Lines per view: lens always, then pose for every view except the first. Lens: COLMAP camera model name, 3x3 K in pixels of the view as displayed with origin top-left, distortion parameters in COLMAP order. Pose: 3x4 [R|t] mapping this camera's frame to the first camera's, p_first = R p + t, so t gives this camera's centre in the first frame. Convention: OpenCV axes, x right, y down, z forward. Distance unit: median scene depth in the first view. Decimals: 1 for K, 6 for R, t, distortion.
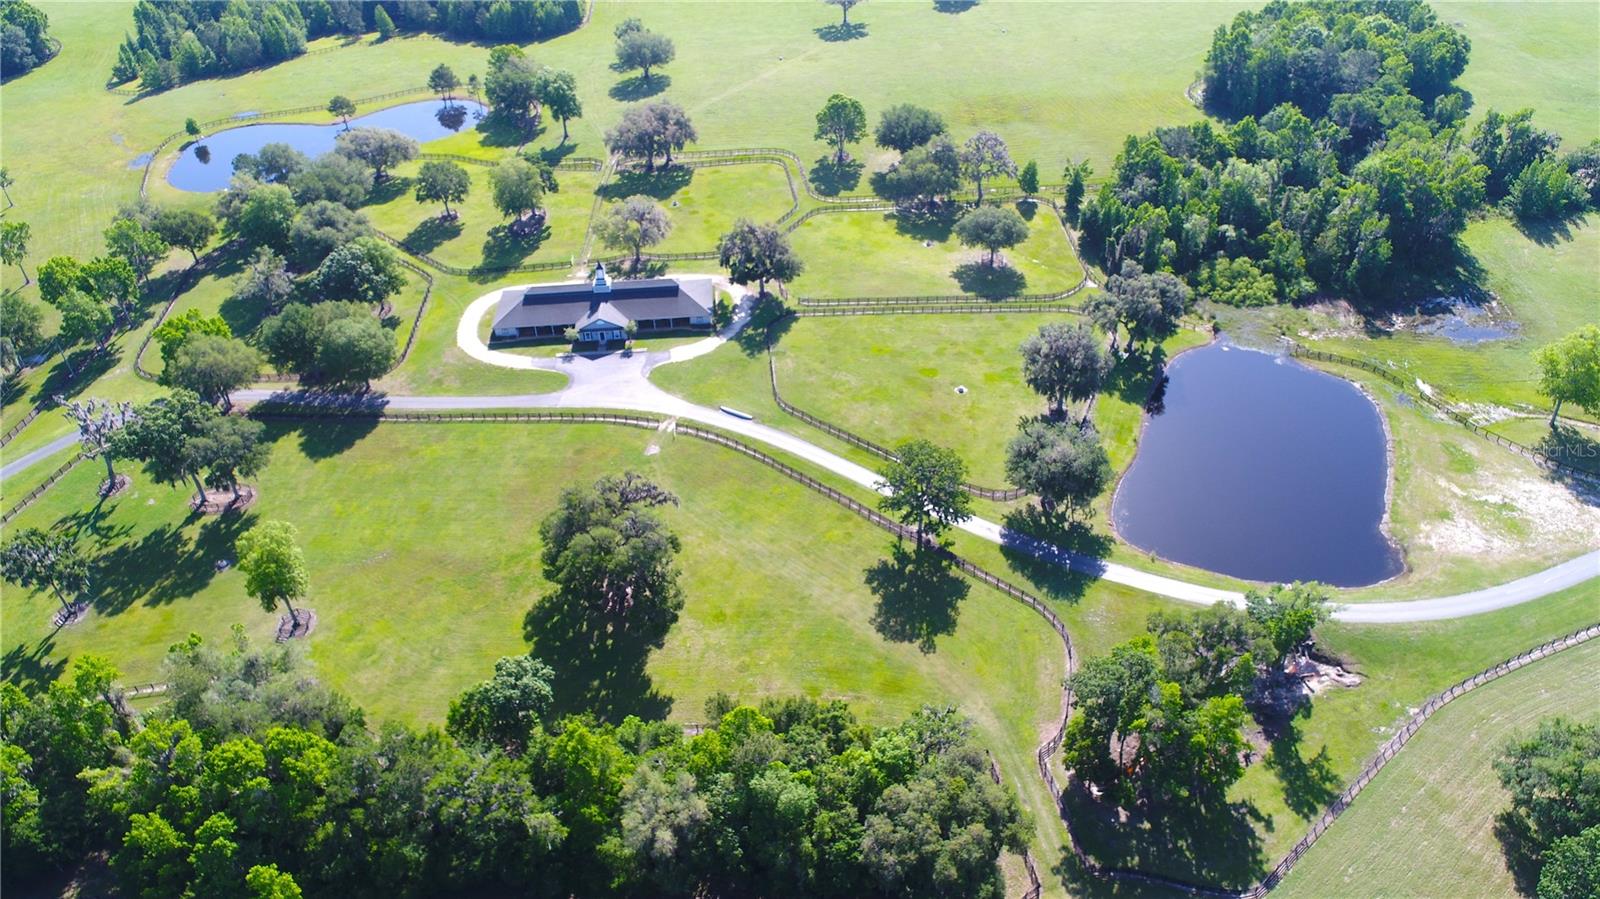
lens RADIAL K [[1075.4, 0, 800.0], [0, 1075.4, 449.5], [0, 0, 1]] dist [-0.005590, -0.000628]
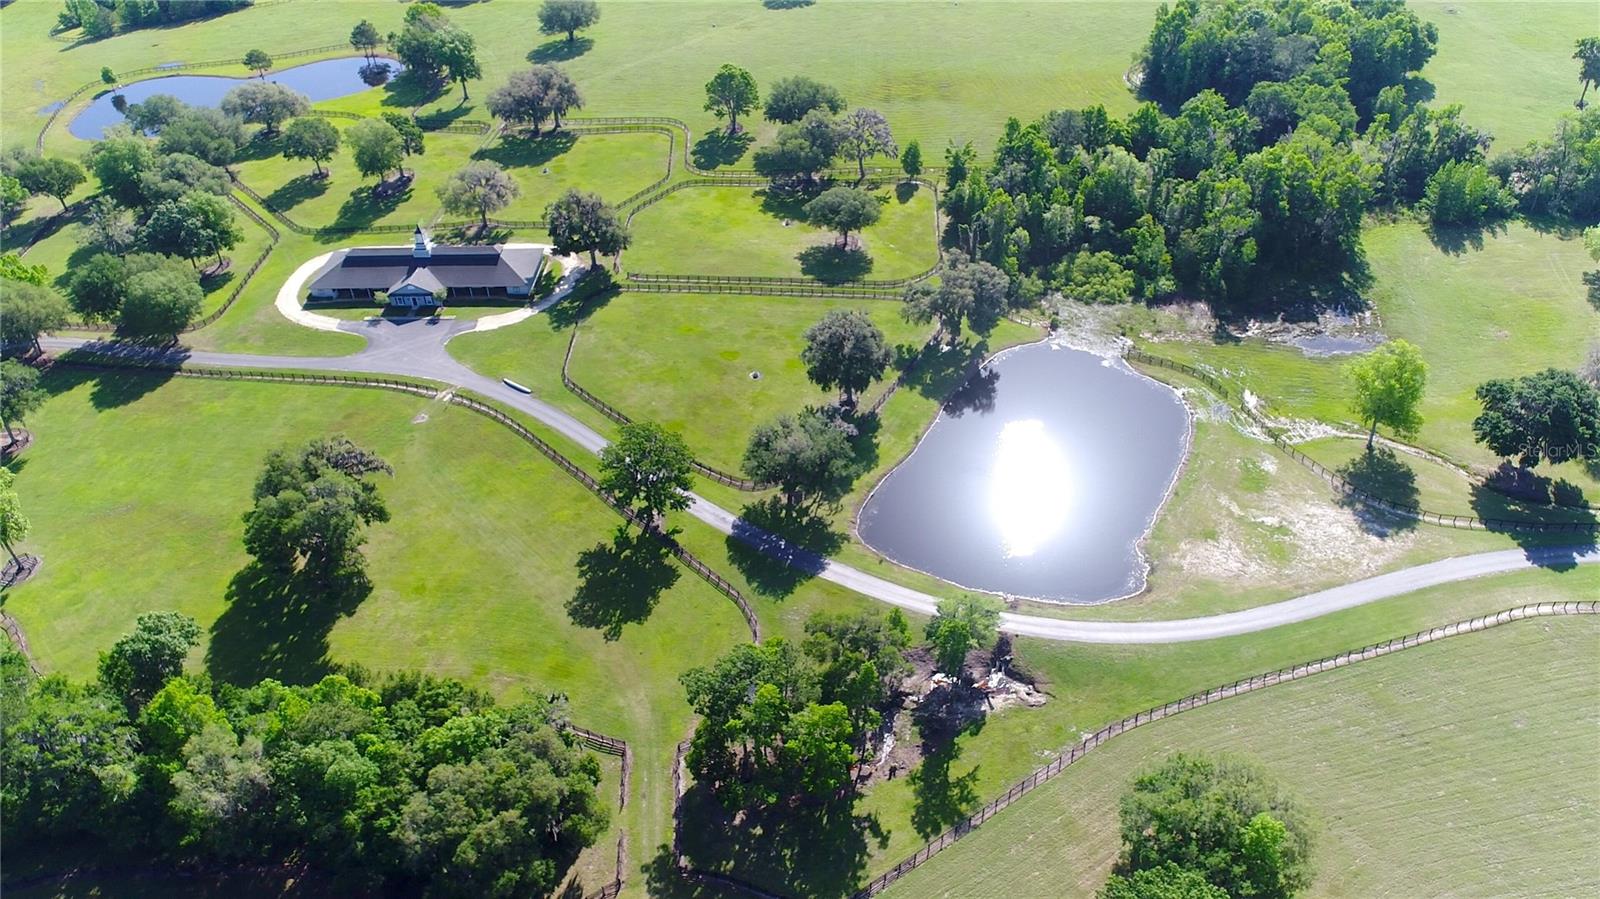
lens RADIAL K [[1120.5, 0, 800.0], [0, 1120.5, 449.5], [0, 0, 1]] dist [-0.006359, -0.000151]
pose [[0.995712, 0.058178, -0.071925, 0.247944], [-0.057328, 0.998260, 0.013829, -0.004713], [0.072604, -0.009646, 0.997314, 0.002396]]
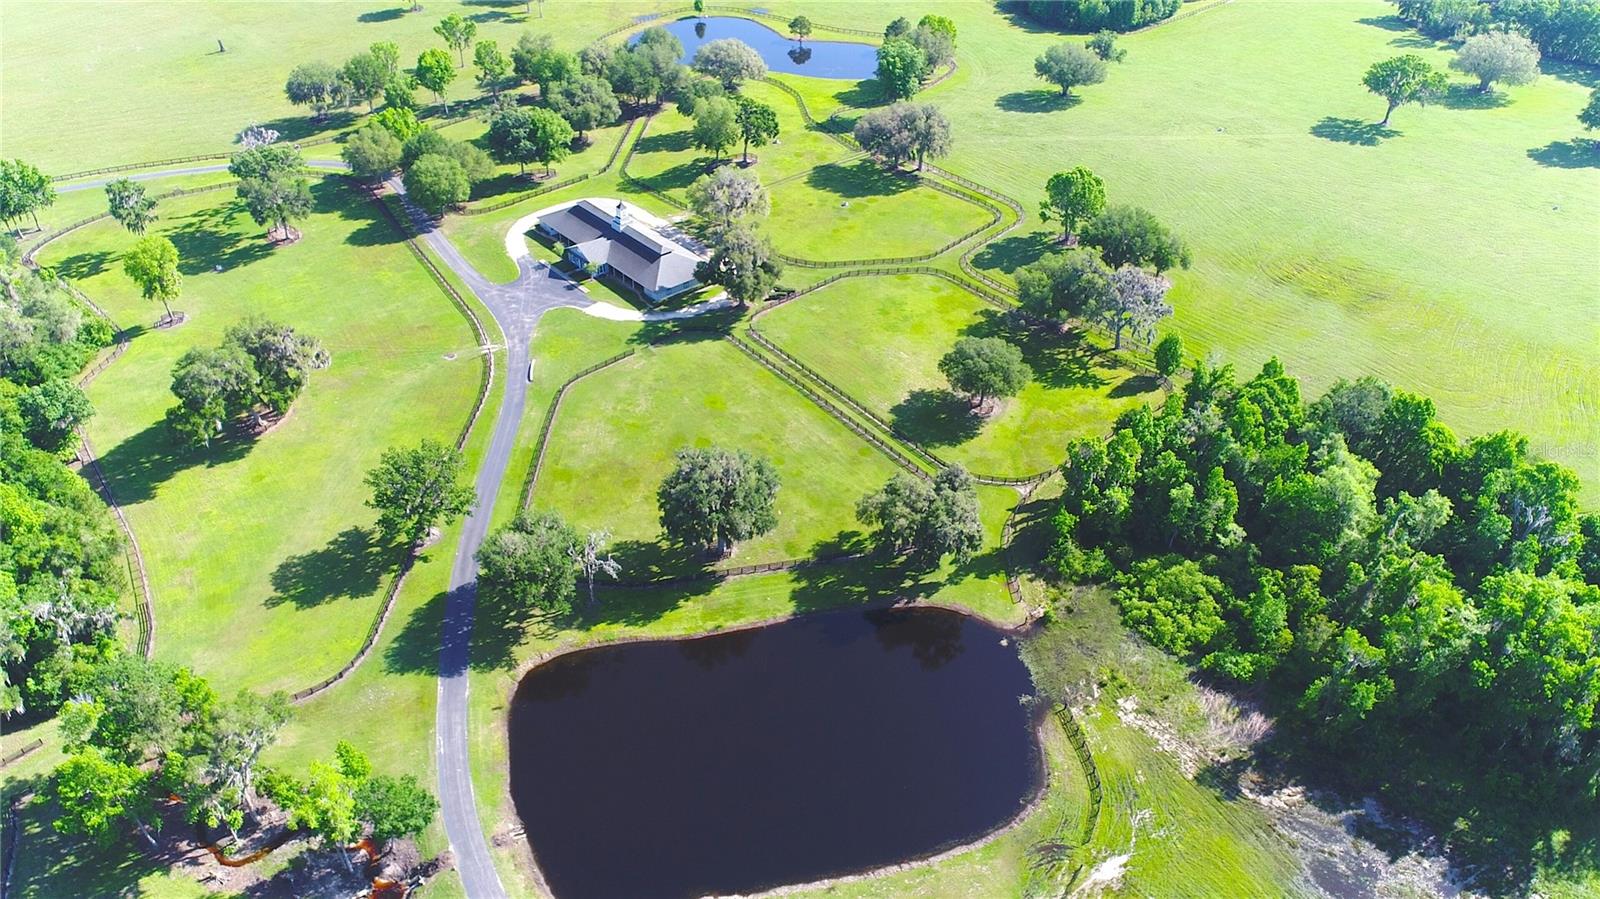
lens RADIAL K [[1120.5, 0, 800.0], [0, 1120.5, 449.5], [0, 0, 1]] dist [-0.006359, -0.000151]
pose [[0.603620, 0.506644, -0.615593, 0.696340], [-0.502647, 0.841174, 0.199430, -0.276032], [0.618861, 0.189046, 0.762413, 0.340280]]
